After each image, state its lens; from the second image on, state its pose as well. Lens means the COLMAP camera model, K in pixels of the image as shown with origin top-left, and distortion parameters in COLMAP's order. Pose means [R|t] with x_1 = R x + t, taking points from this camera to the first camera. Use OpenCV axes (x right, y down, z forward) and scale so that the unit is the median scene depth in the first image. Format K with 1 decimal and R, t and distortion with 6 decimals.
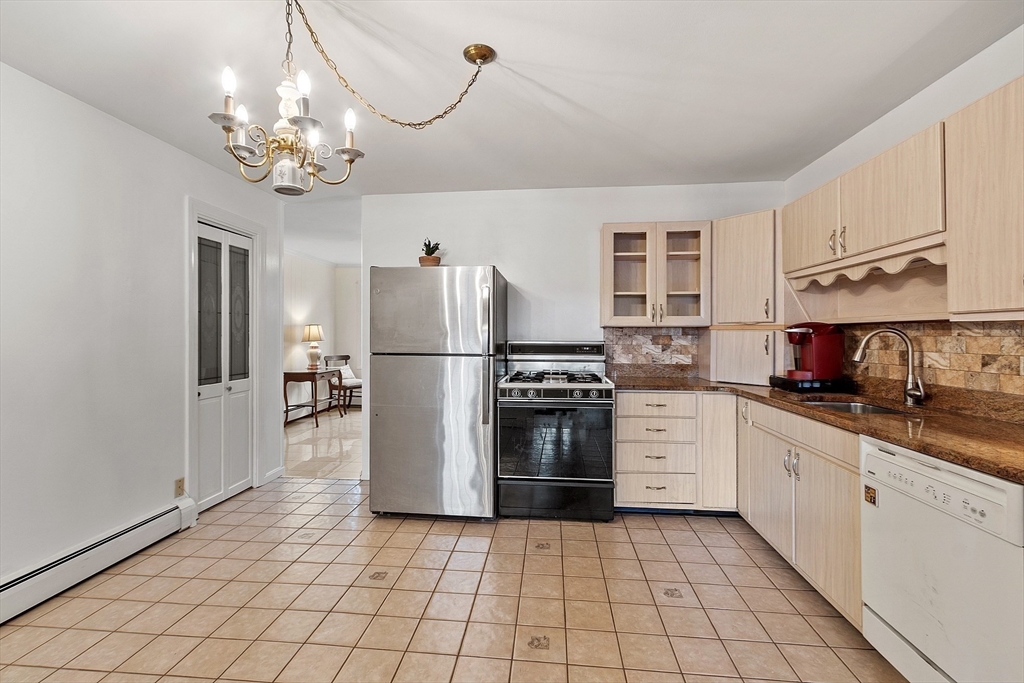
lens RADIAL K [[452.1, 0, 509.1], [0, 452.1, 335.7], [0, 0, 1]] dist [0.000767, -0.000011]
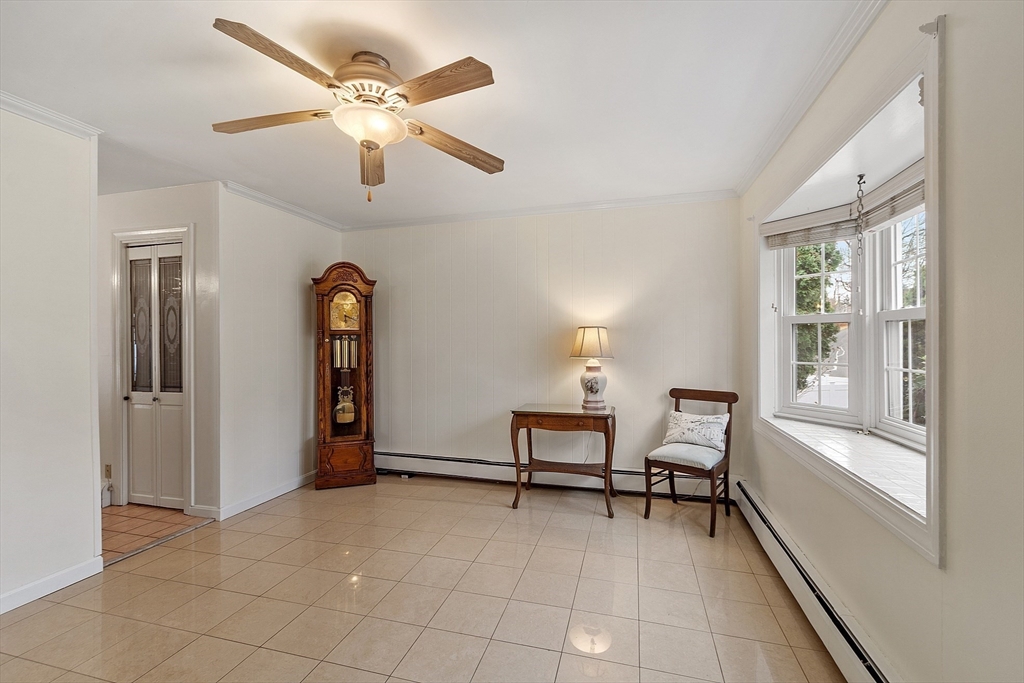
lens RADIAL K [[452.1, 0, 509.1], [0, 452.1, 335.7], [0, 0, 1]] dist [0.000767, -0.000011]
pose [[-0.171135, -0.002700, -0.985244, 0.235175], [-0.001694, 0.999996, -0.002446, -0.023117], [0.985246, 0.001250, -0.171139, 1.845386]]
